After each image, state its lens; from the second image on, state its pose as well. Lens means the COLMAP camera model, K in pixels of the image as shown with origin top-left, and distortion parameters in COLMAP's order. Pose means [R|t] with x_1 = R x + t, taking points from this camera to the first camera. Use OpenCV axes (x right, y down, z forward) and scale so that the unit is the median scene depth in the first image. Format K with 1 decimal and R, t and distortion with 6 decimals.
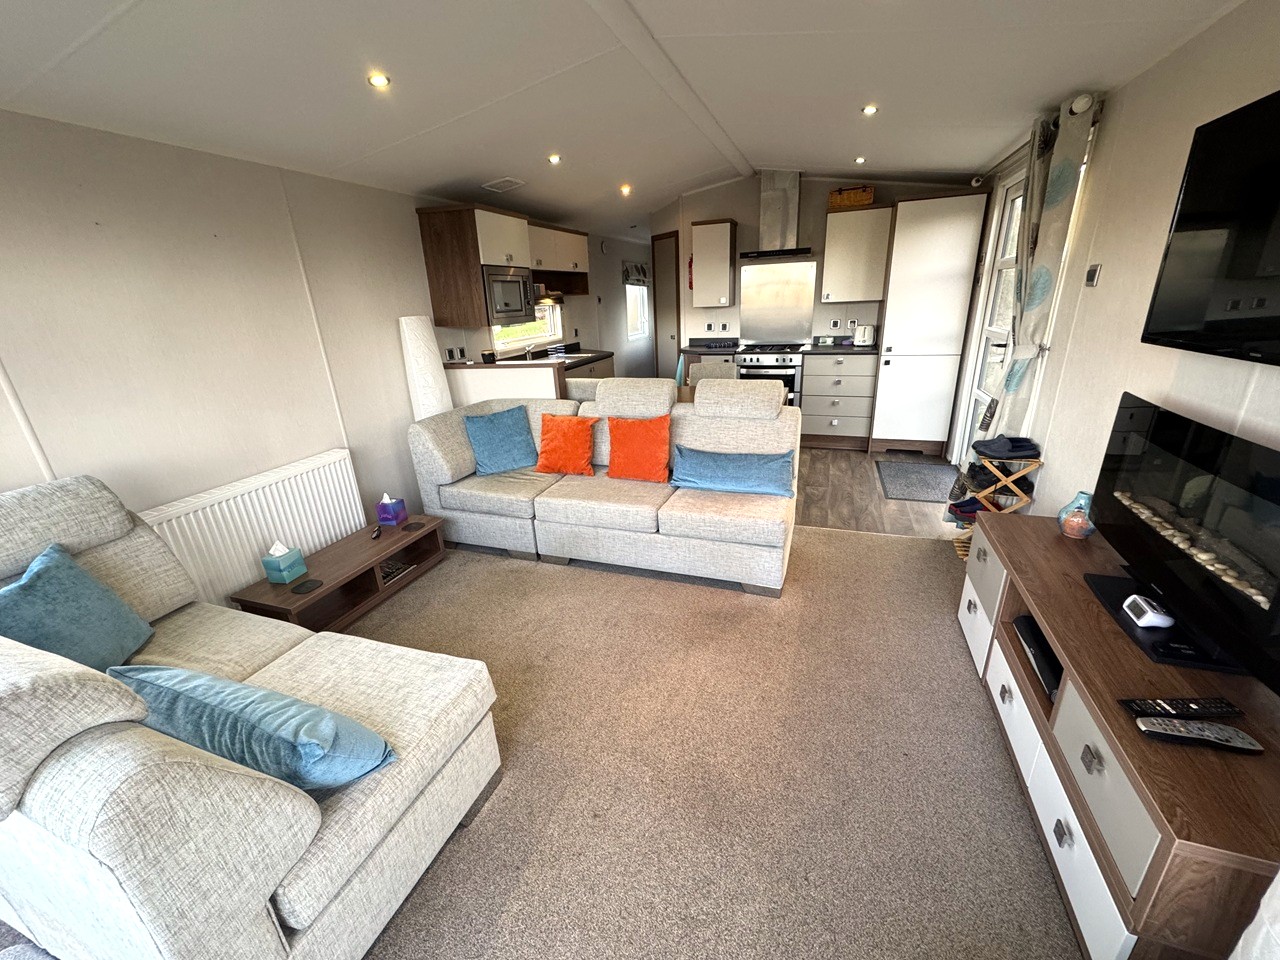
lens RADIAL K [[509.3, 0, 643.4], [0, 509.3, 481.1], [0, 0, 1]] dist [-0.000662, 0.000335]
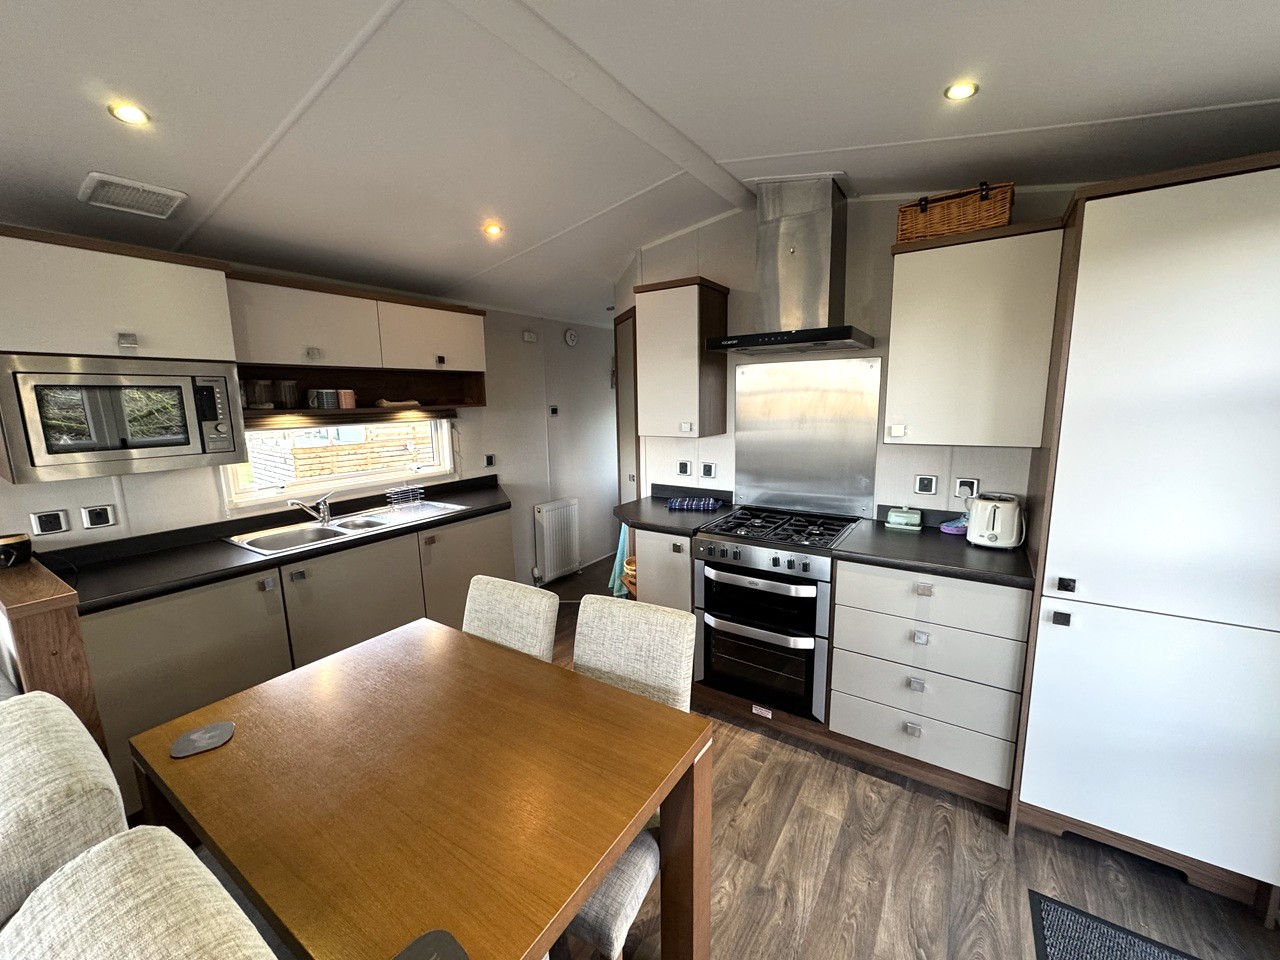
lens RADIAL K [[509.3, 0, 641.8], [0, 509.3, 479.5], [0, 0, 1]] dist [-0.000662, 0.000335]
pose [[0.970623, 0.064015, -0.231931, 0.246763], [-0.104579, 0.980384, -0.167064, -0.220268], [0.216687, 0.186411, 0.958278, 0.526804]]
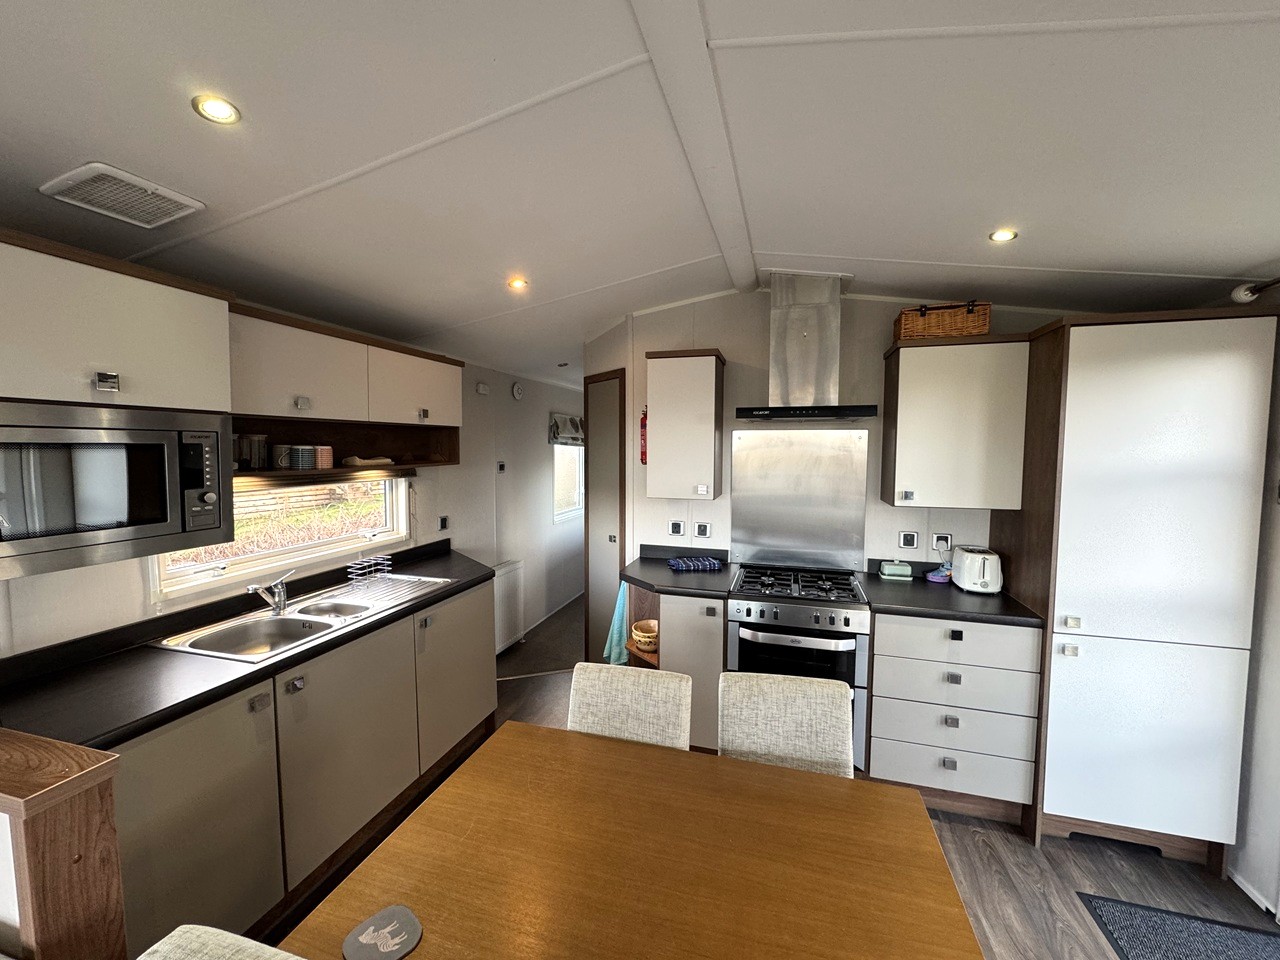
lens RADIAL K [[509.3, 0, 642.5], [0, 509.3, 479.8], [0, 0, 1]] dist [-0.000662, 0.000335]
pose [[0.997093, 0.044551, 0.061809, 0.064049], [-0.025583, 0.959899, -0.279175, -0.224221], [-0.071768, 0.276782, 0.958249, 0.515834]]
